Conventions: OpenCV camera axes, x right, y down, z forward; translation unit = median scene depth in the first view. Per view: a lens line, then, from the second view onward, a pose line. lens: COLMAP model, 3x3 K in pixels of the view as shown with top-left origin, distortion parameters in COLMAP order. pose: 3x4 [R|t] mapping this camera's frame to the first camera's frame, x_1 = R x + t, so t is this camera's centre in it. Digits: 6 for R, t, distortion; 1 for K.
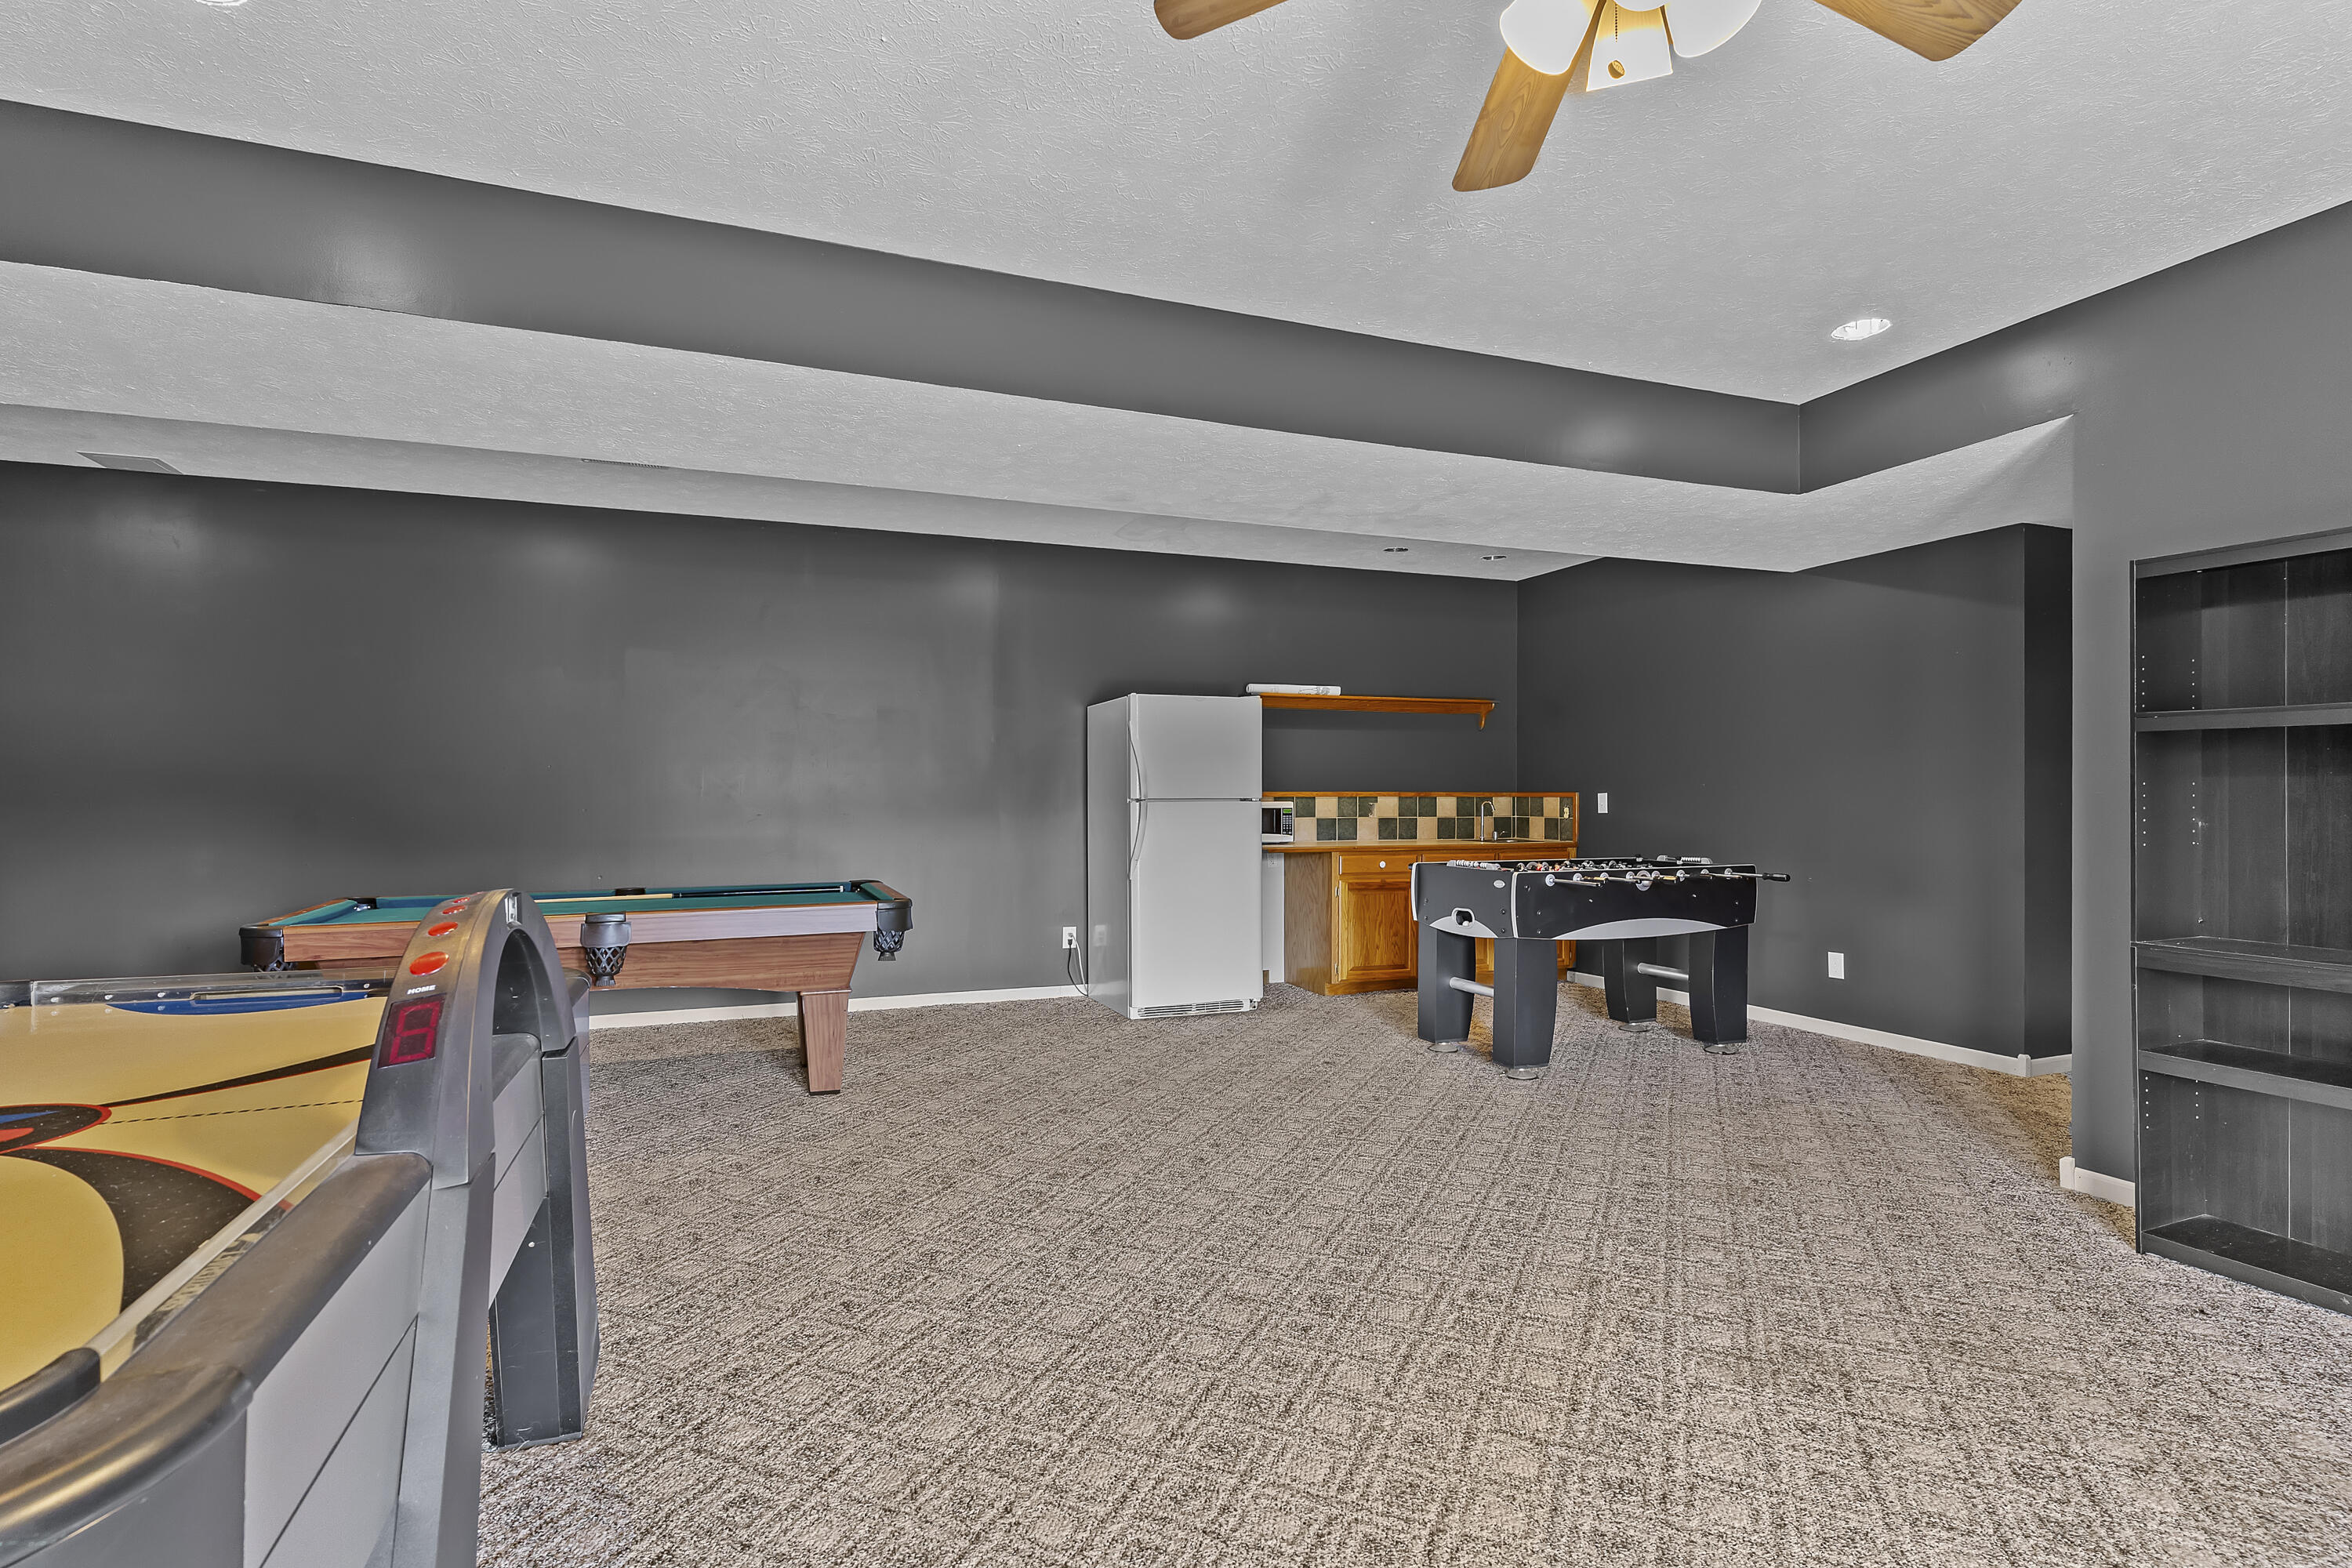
lens RADIAL K [[1133.4, 0, 1191.5], [0, 1133.4, 795.4], [0, 0, 1]] dist [0.003379, -0.001517]
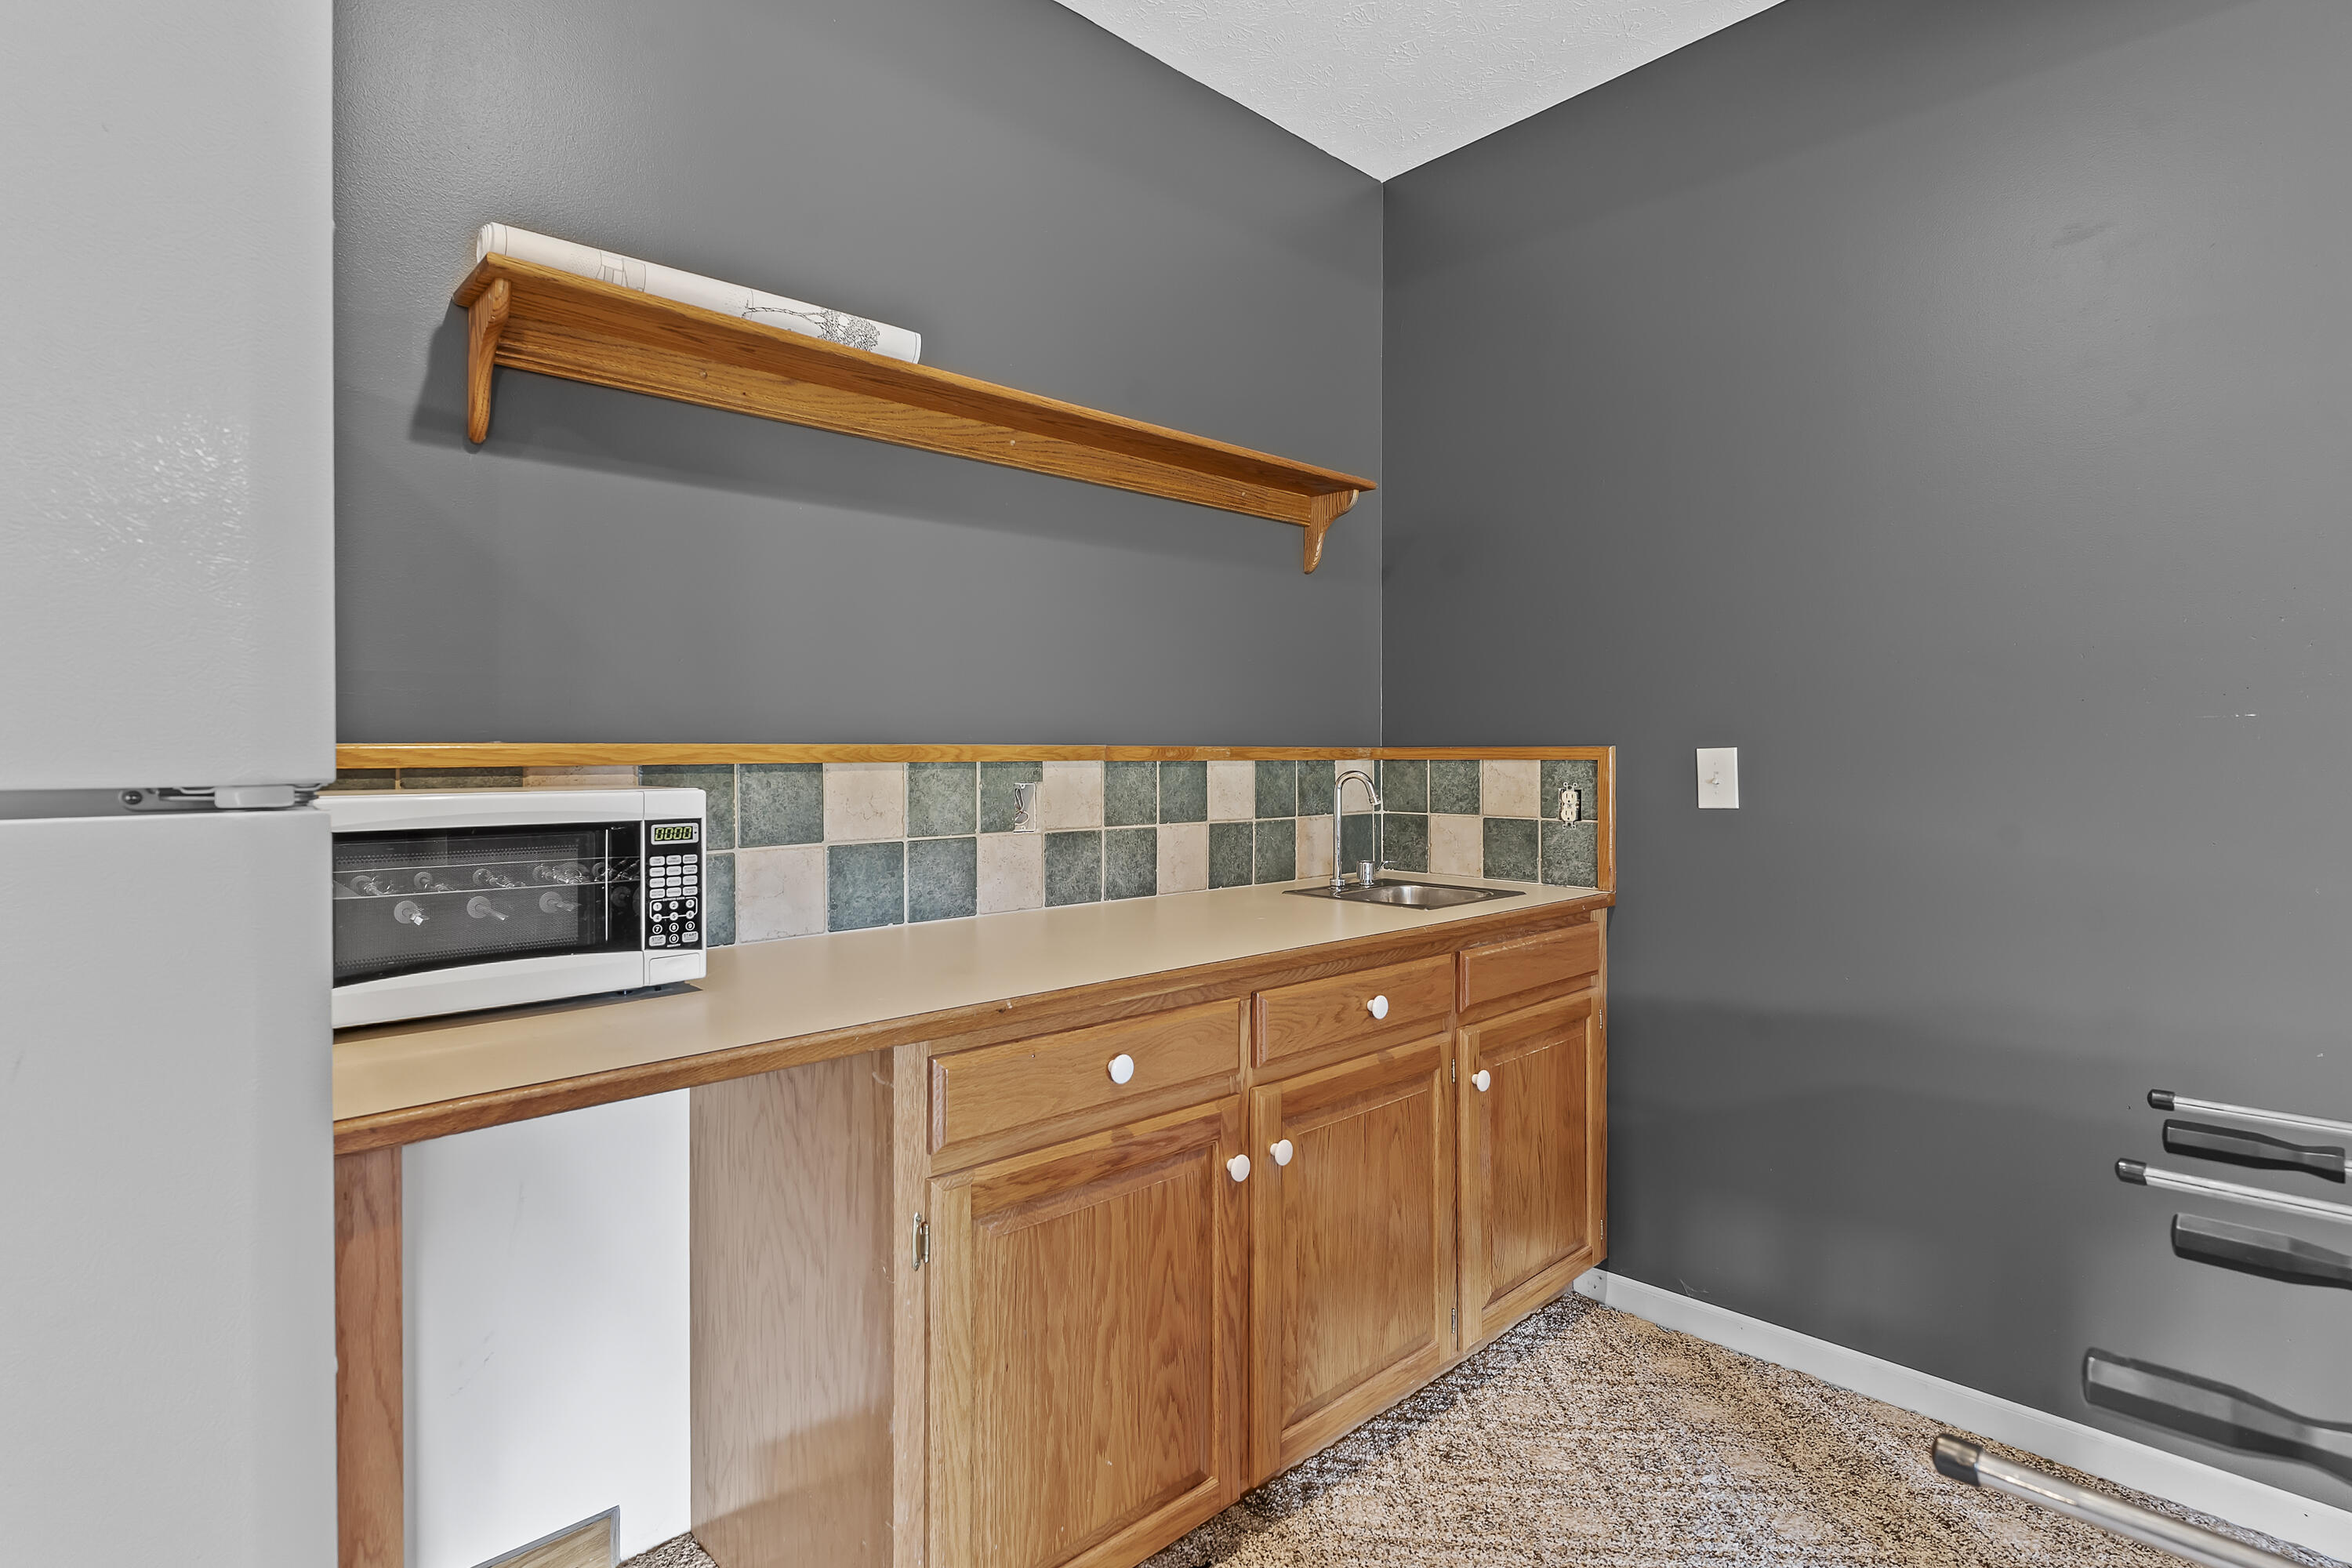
lens RADIAL K [[1133.4, 0, 1139.0], [0, 1133.4, 755.3], [0, 0, 1]] dist [0.003379, -0.001517]
pose [[0.939213, -0.002904, 0.343321, 0.096306], [0.002927, 0.999996, 0.000453, -0.000796], [-0.343321, 0.000579, 0.939218, 0.797721]]
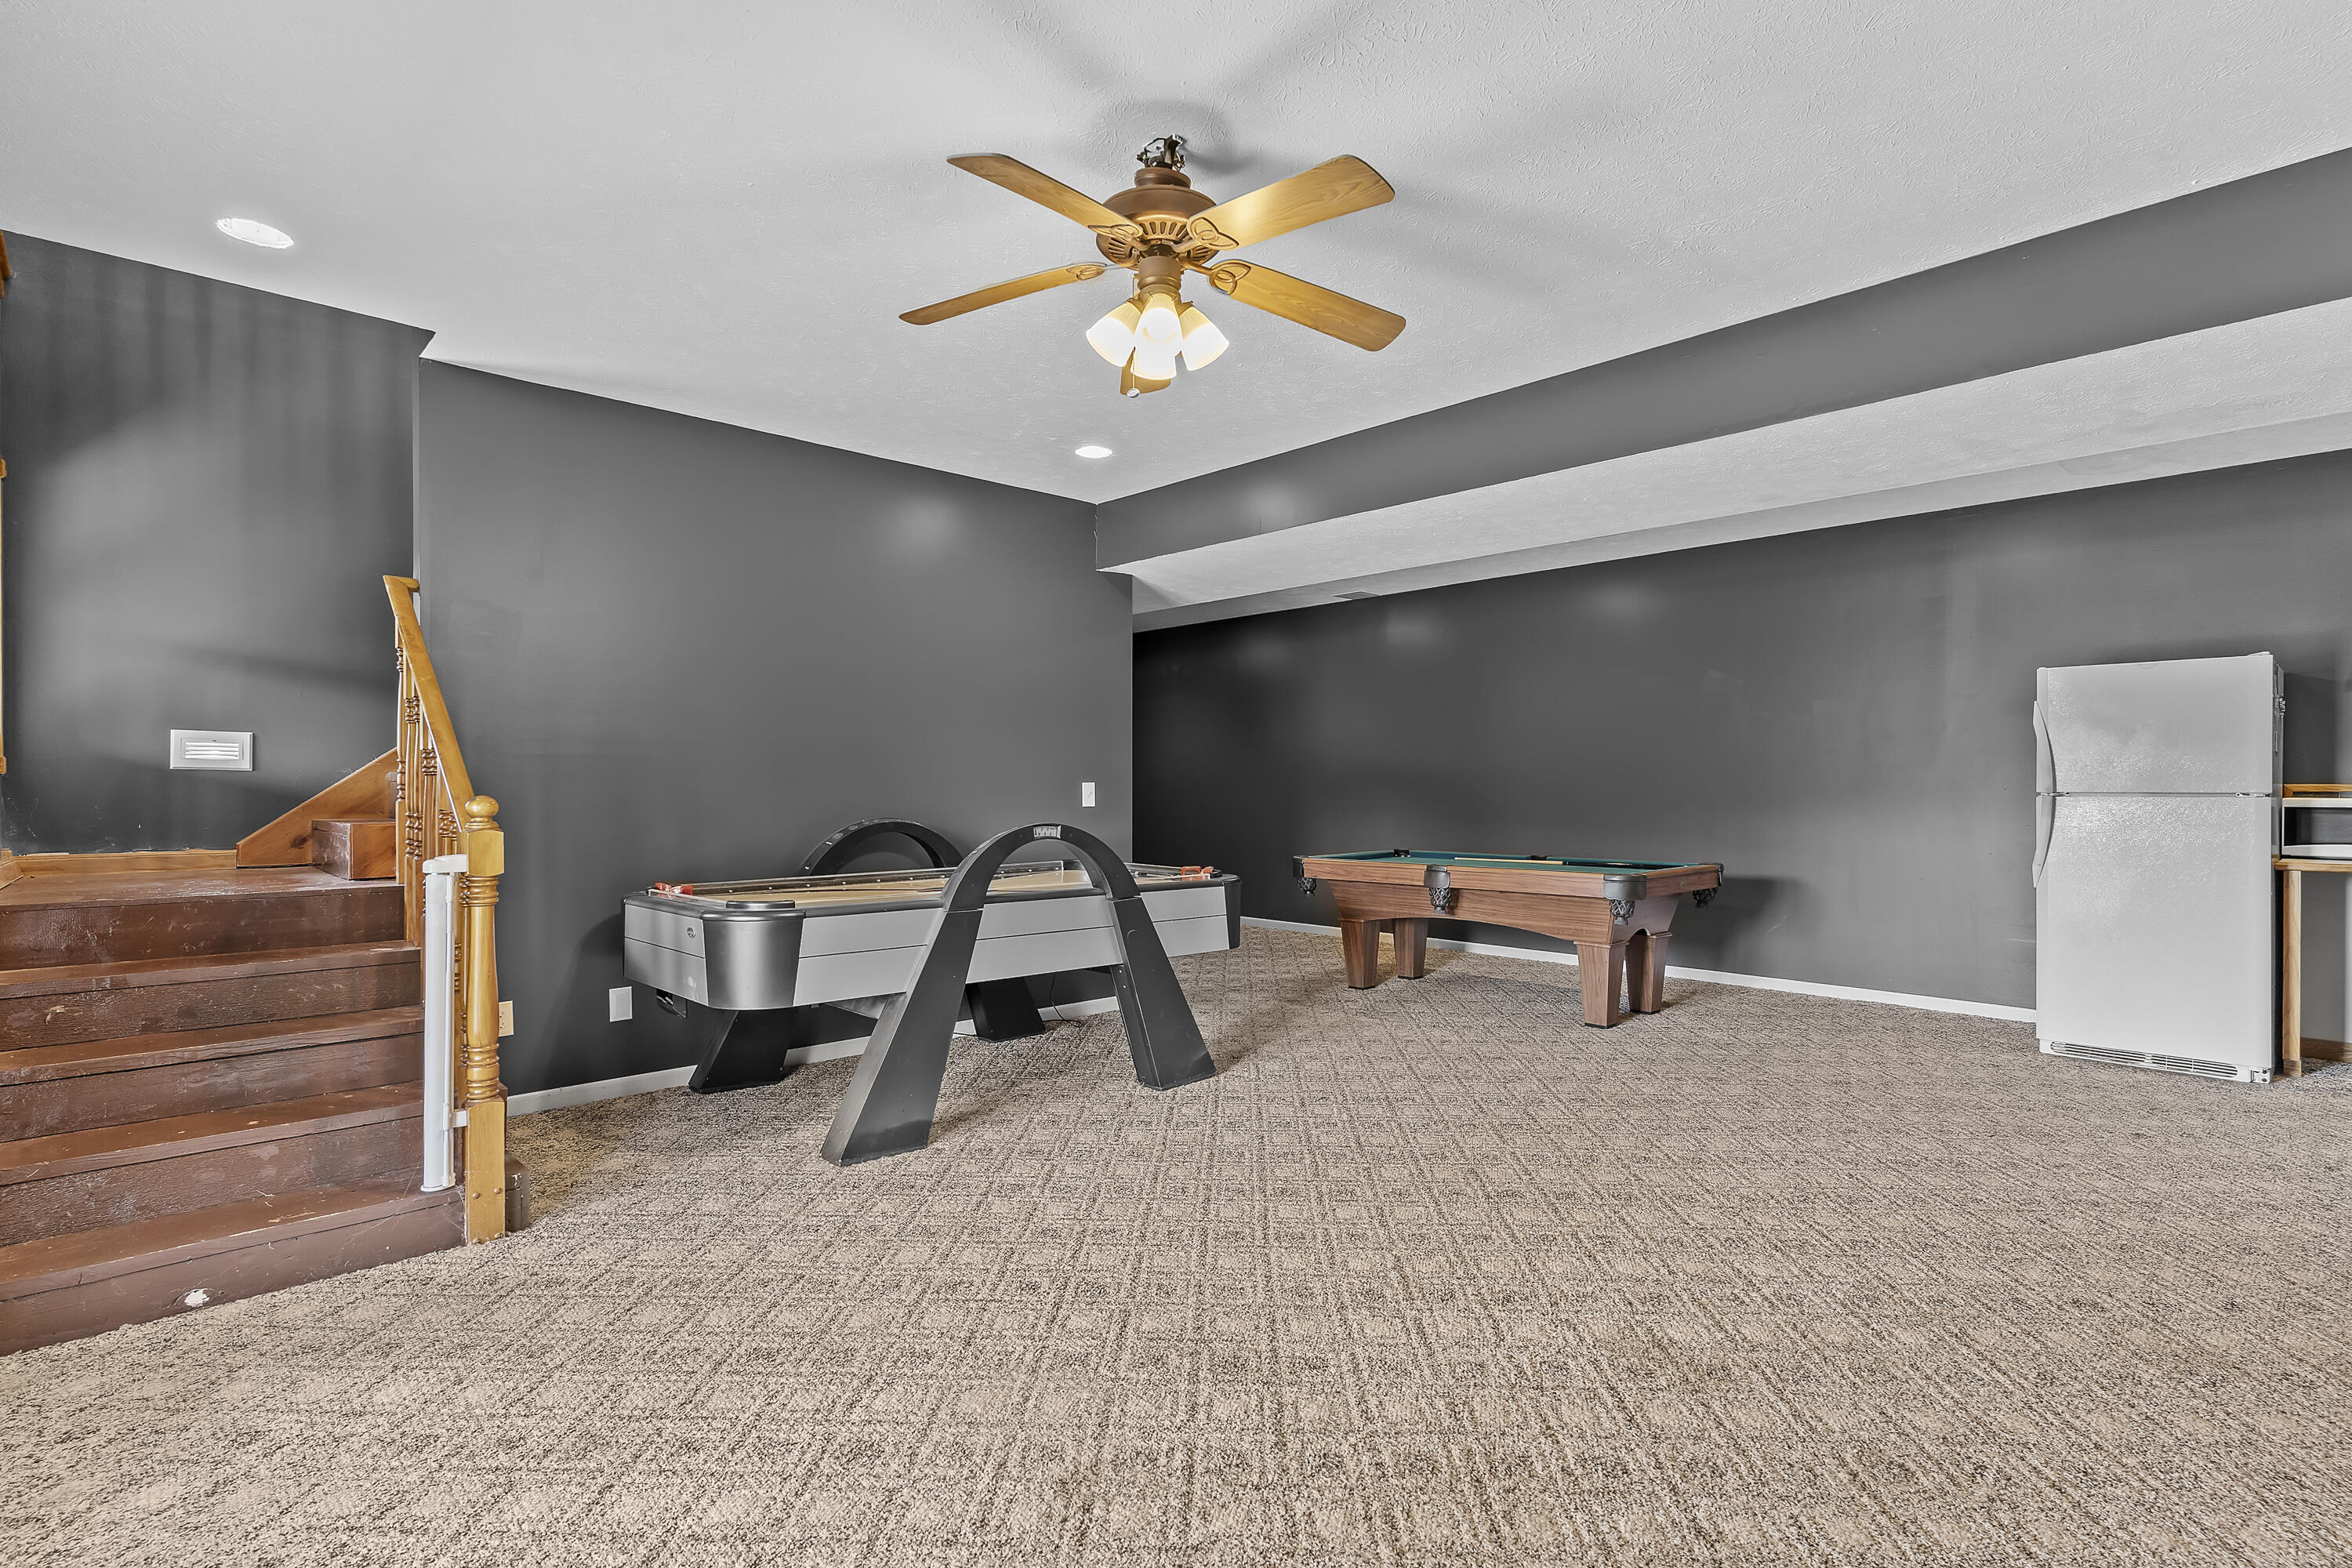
lens RADIAL K [[1133.4, 0, 1189.0], [0, 1133.4, 786.8], [0, 0, 1]] dist [0.003379, -0.001517]
pose [[0.370489, 0.001960, -0.928835, 0.452778], [-0.001606, 0.999998, 0.001469, -0.001286], [0.928835, 0.000947, 0.370492, 0.083318]]
